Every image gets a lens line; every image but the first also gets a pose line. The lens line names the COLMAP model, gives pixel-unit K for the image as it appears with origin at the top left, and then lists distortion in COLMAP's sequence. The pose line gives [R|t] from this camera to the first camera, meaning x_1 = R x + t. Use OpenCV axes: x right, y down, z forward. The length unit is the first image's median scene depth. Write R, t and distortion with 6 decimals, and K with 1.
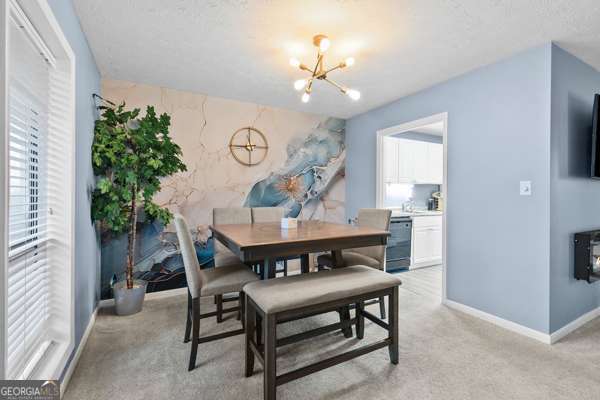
lens RADIAL K [[269.6, 0, 302.3], [0, 269.6, 200.8], [0, 0, 1]] dist [0.006444, -0.000017]
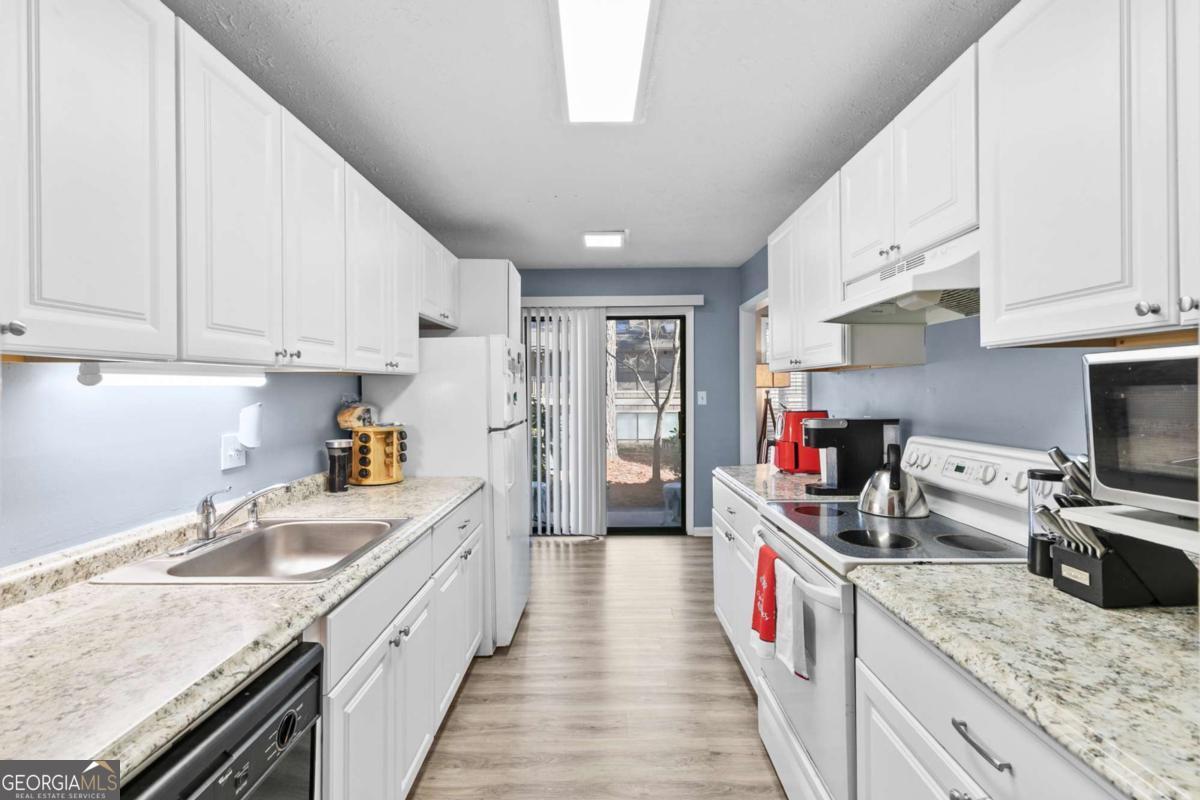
lens RADIAL K [[539.2, 0, 604.5], [0, 539.2, 401.6], [0, 0, 1]] dist [0.006444, -0.000017]
pose [[0.492342, -0.032617, 0.869790, 0.195848], [0.027595, 0.999380, 0.021857, -0.041992], [-0.869964, 0.013241, 0.492937, 0.586237]]
